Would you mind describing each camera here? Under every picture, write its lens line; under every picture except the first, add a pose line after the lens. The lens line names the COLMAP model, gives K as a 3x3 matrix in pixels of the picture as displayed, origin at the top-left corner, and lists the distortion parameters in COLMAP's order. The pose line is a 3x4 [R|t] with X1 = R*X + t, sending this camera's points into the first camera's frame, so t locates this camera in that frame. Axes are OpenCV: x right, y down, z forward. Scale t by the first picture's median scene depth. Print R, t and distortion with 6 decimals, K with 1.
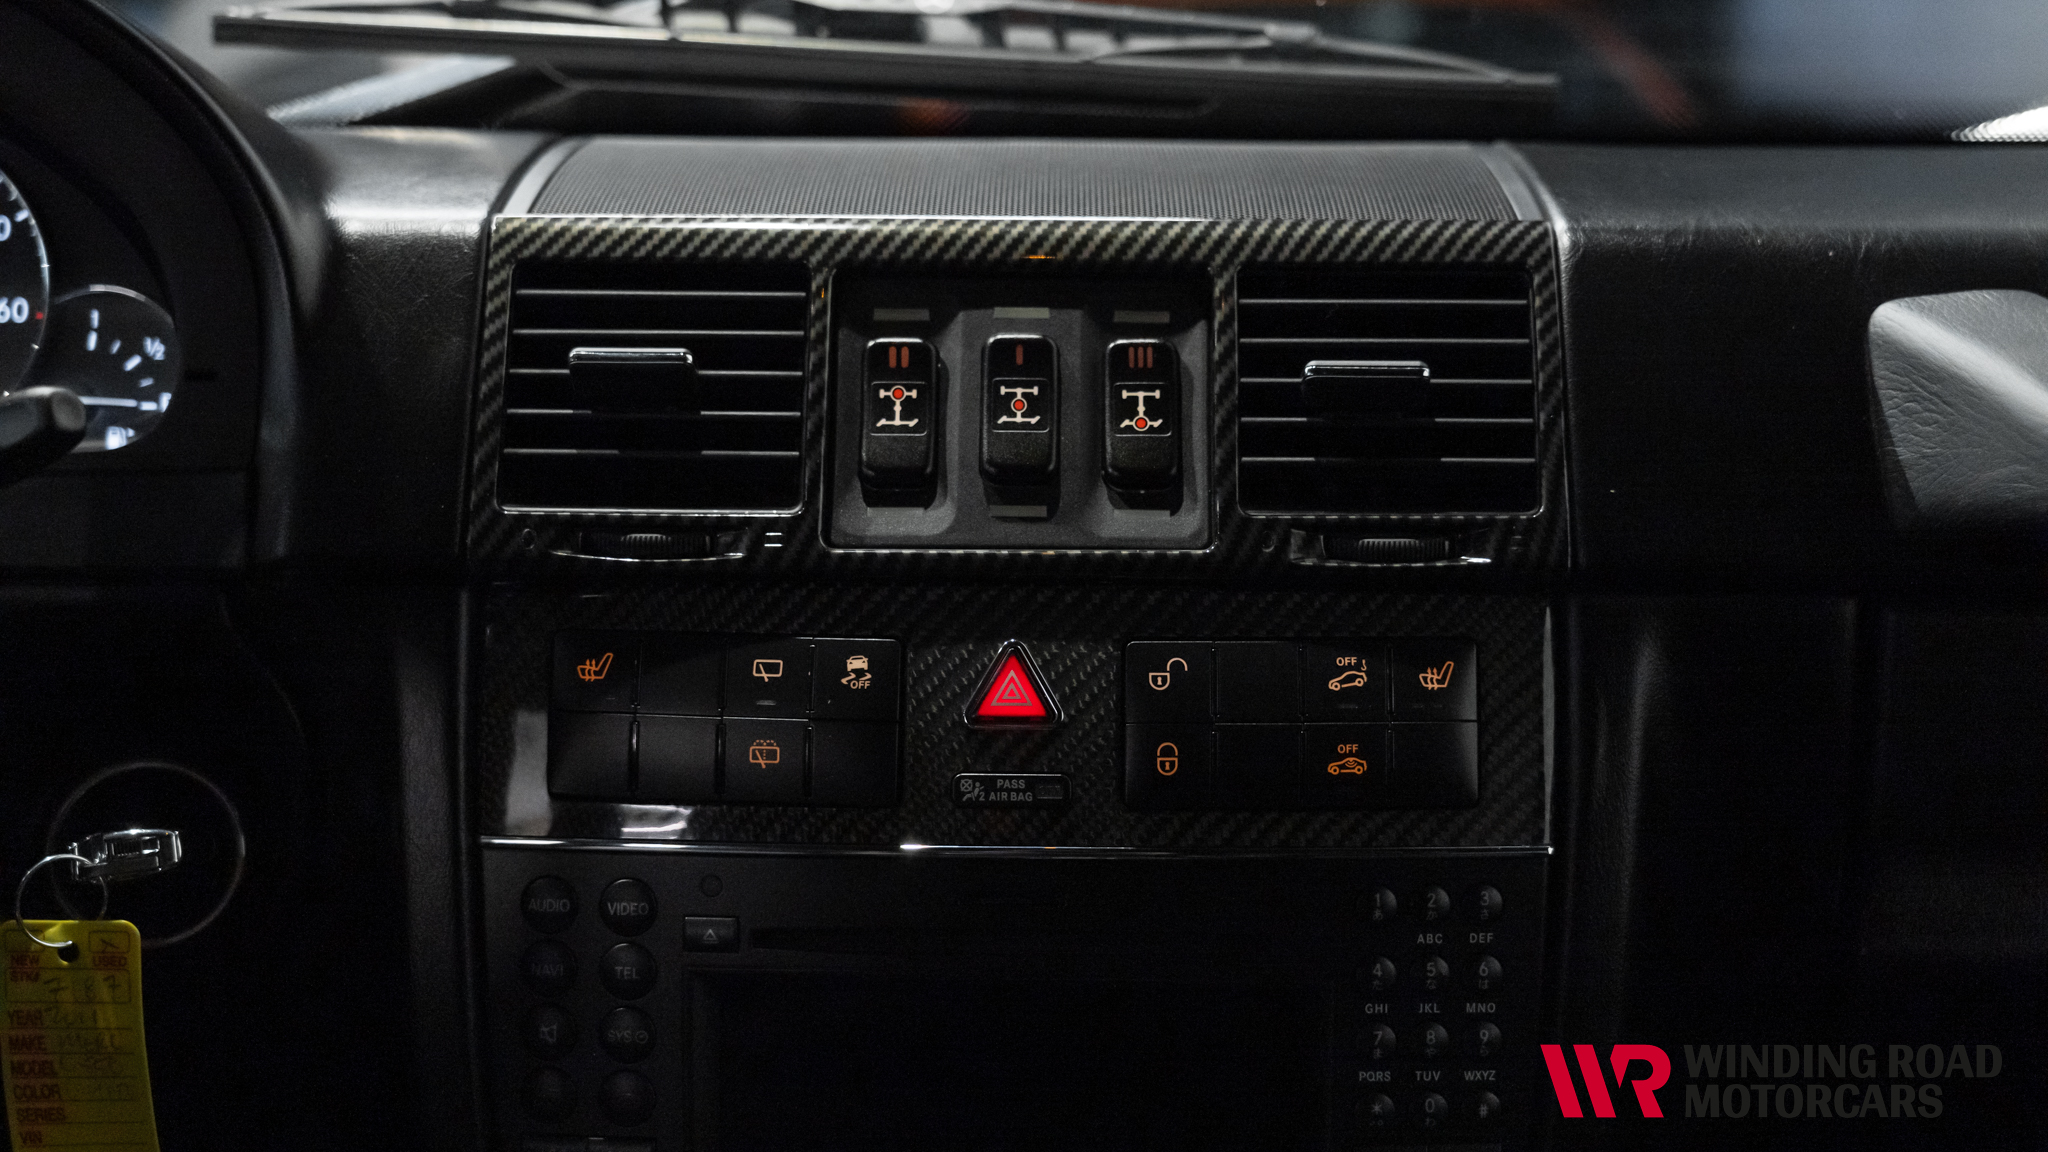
lens RADIAL K [[3050.1, 0, 1046.2], [0, 3050.1, 545.3], [0, 0, 1]] dist [0.012681, 0.000000]
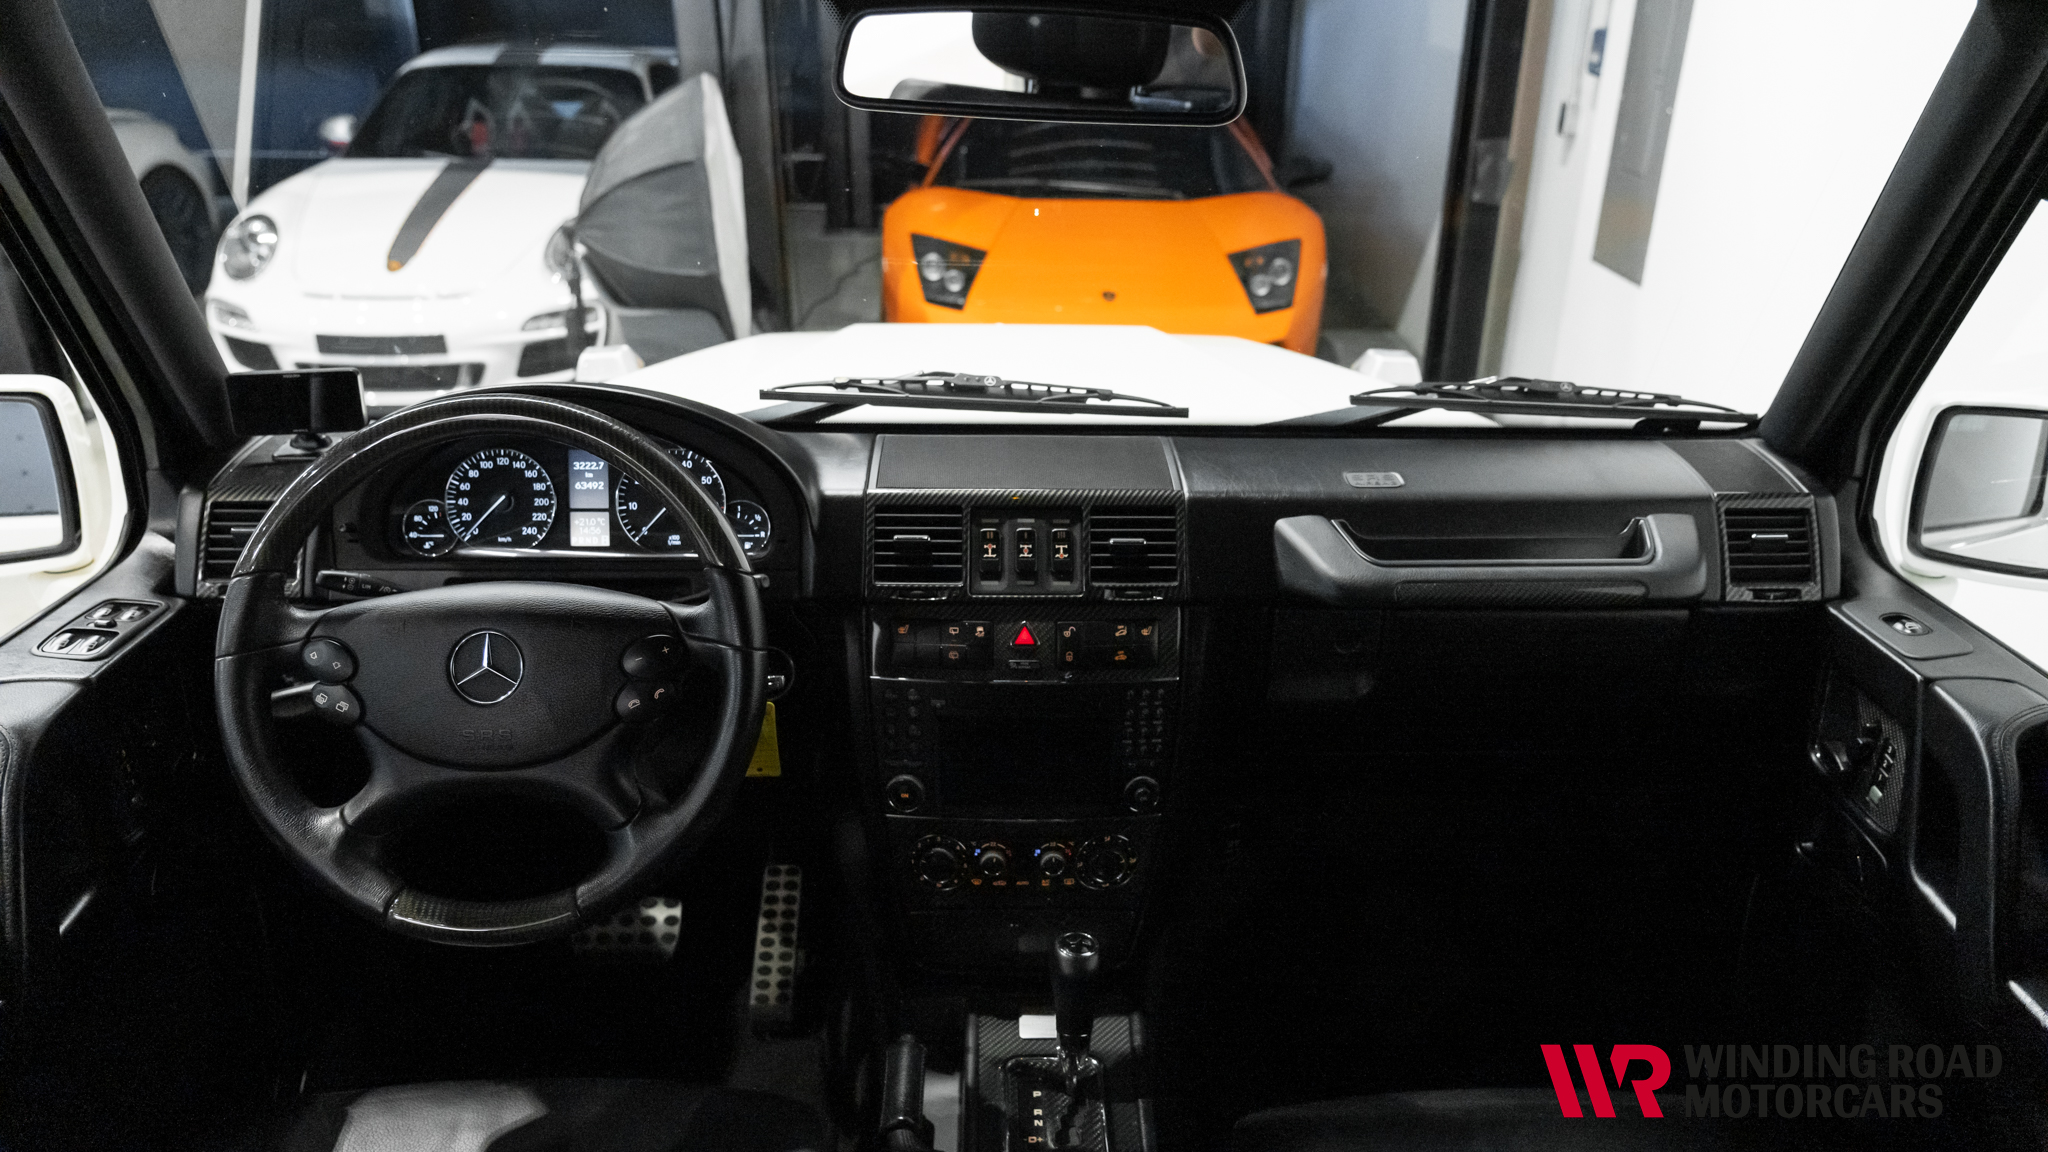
lens RADIAL K [[1388.6, 0, 1042.8], [0, 1388.6, 575.6], [0, 0, 1]] dist [-0.020075, 0.018978]
pose [[0.998876, -0.005464, 0.047085, -0.064034], [-0.003496, 0.982136, 0.188142, -0.314578], [-0.047272, -0.188095, 0.981013, -0.533926]]
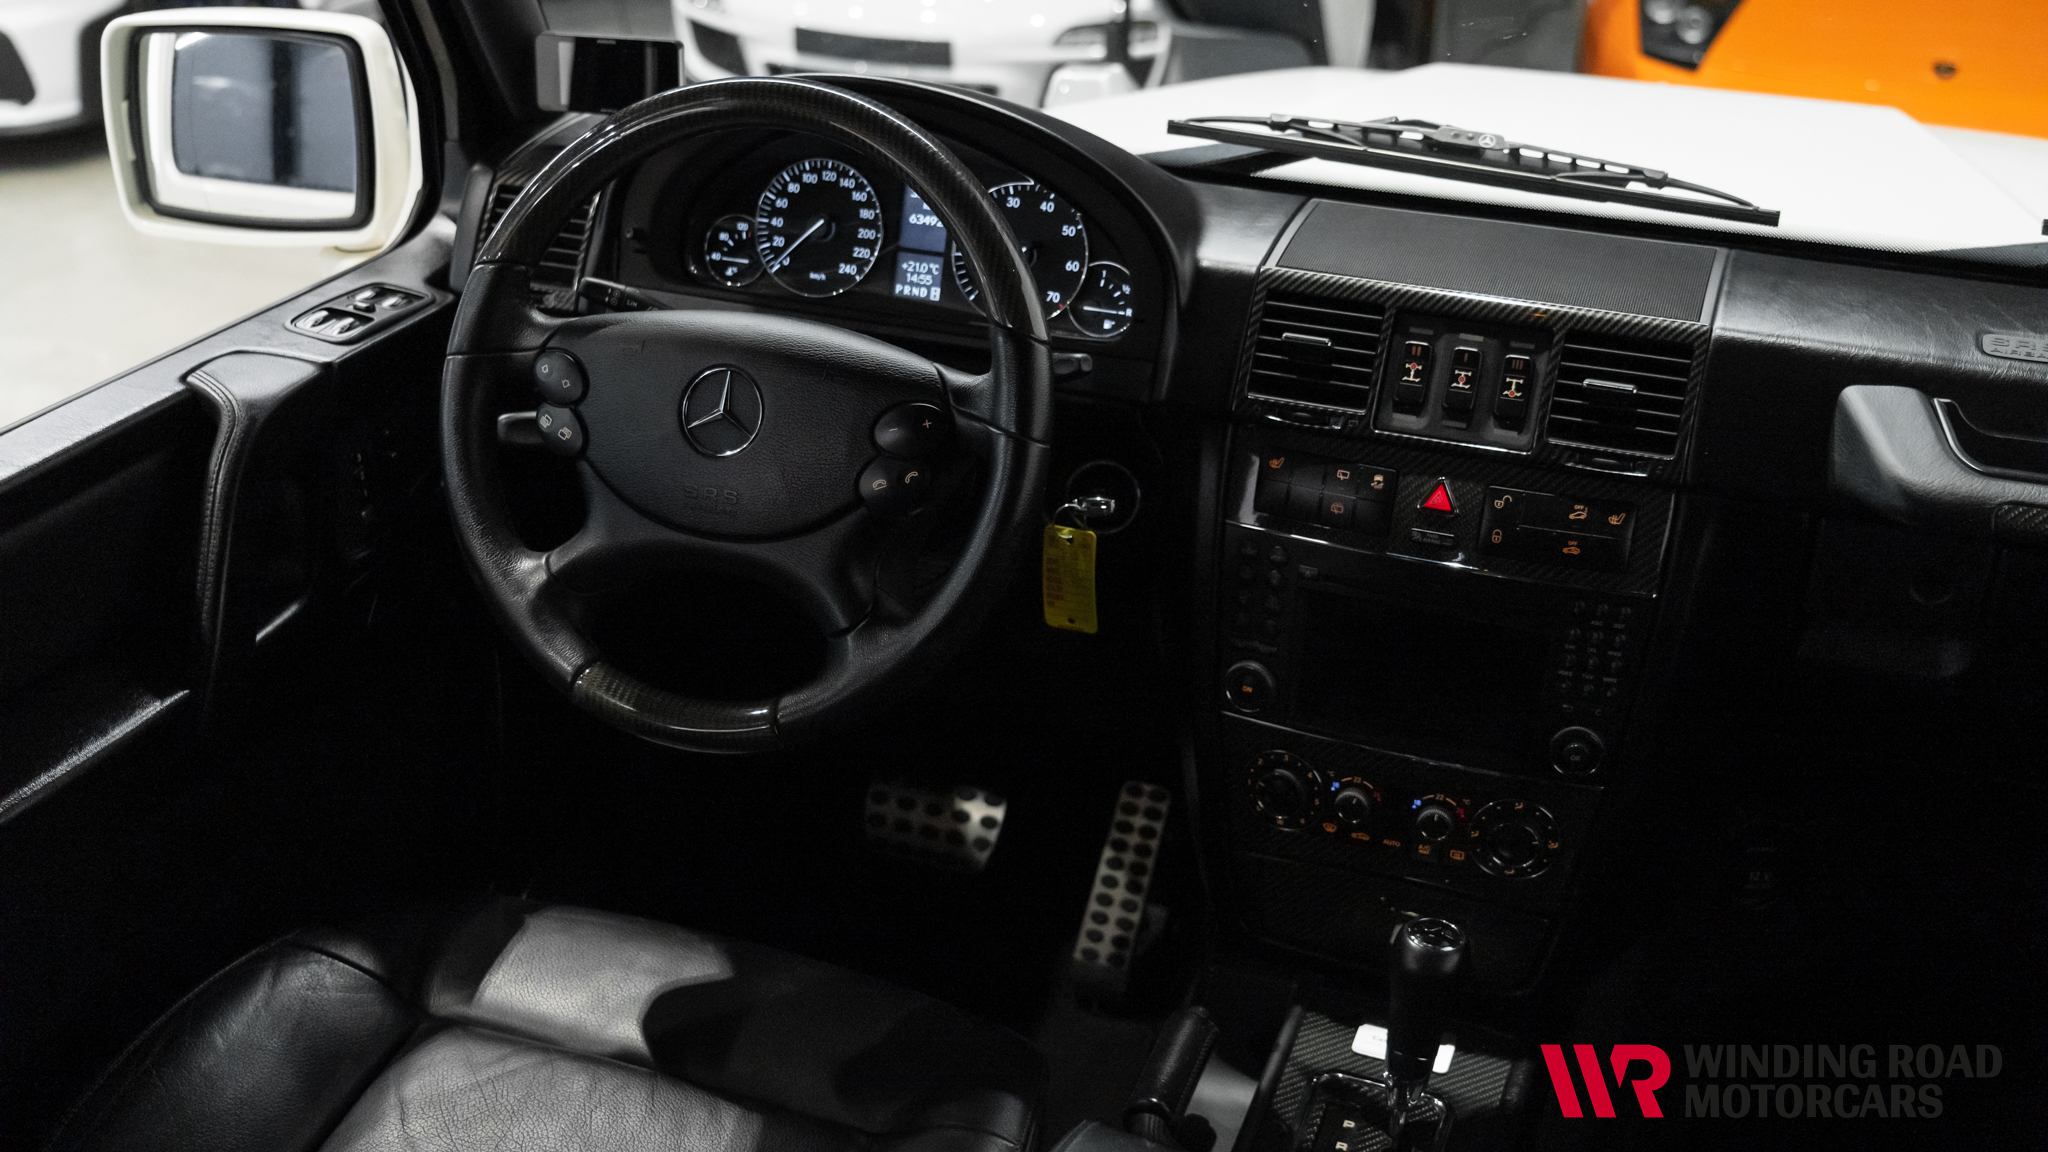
lens RADIAL K [[2096.7, 0, 1062.7], [0, 2096.7, 578.1], [0, 0, 1]] dist [-0.000620, 0.000000]
pose [[0.941929, 0.163718, -0.293201, 0.207545], [-0.087583, 0.962657, 0.256165, -0.294931], [0.324191, -0.215610, 0.921093, -0.668069]]
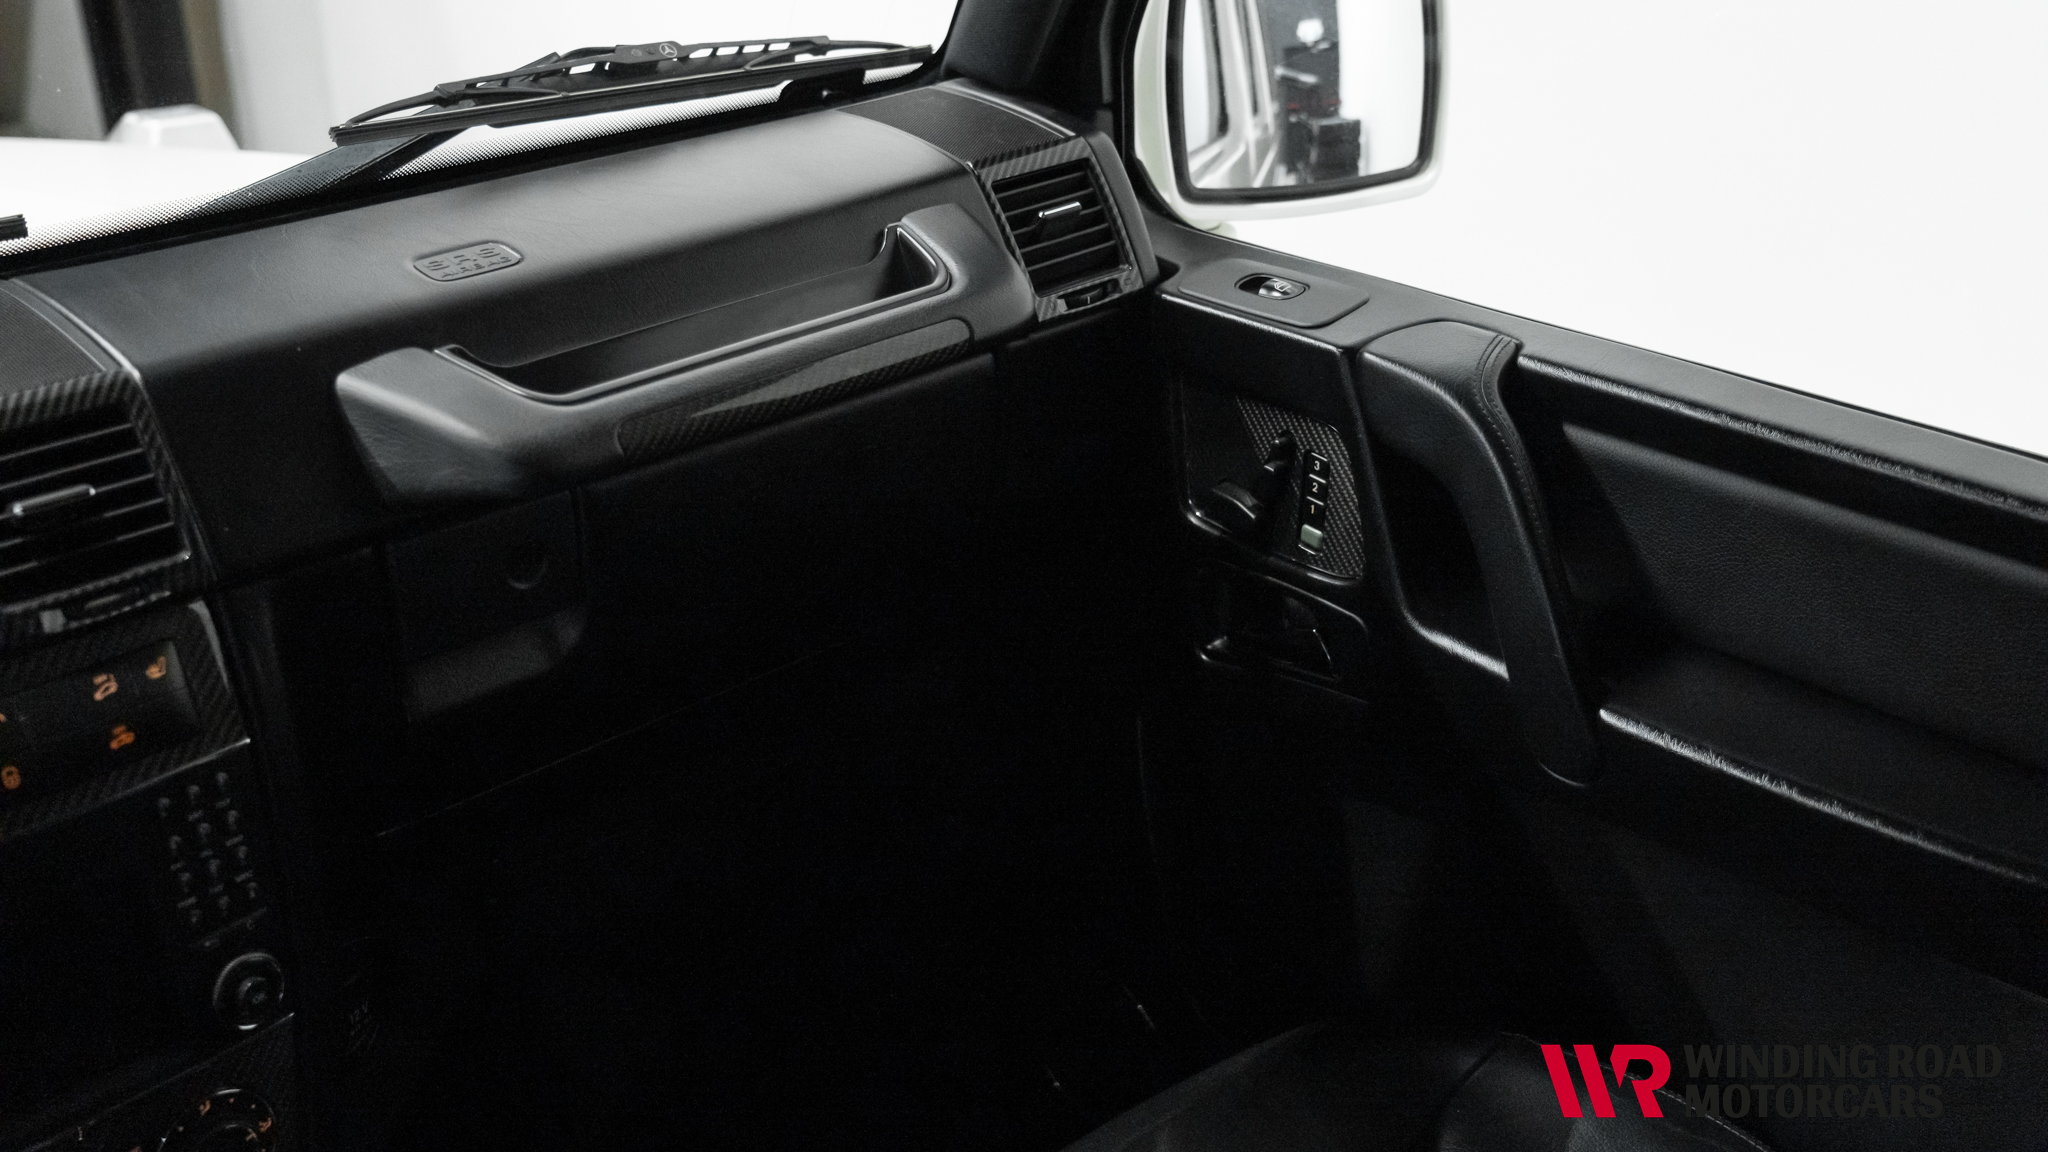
lens RADIAL K [[2096.7, 0, 1041.0], [0, 2096.7, 572.3], [0, 0, 1]] dist [-0.000620, 0.000000]
pose [[0.710082, -0.308204, 0.633083, -0.233131], [0.156091, 0.945645, 0.285293, -0.253925], [-0.686600, -0.103762, 0.719593, -0.140076]]
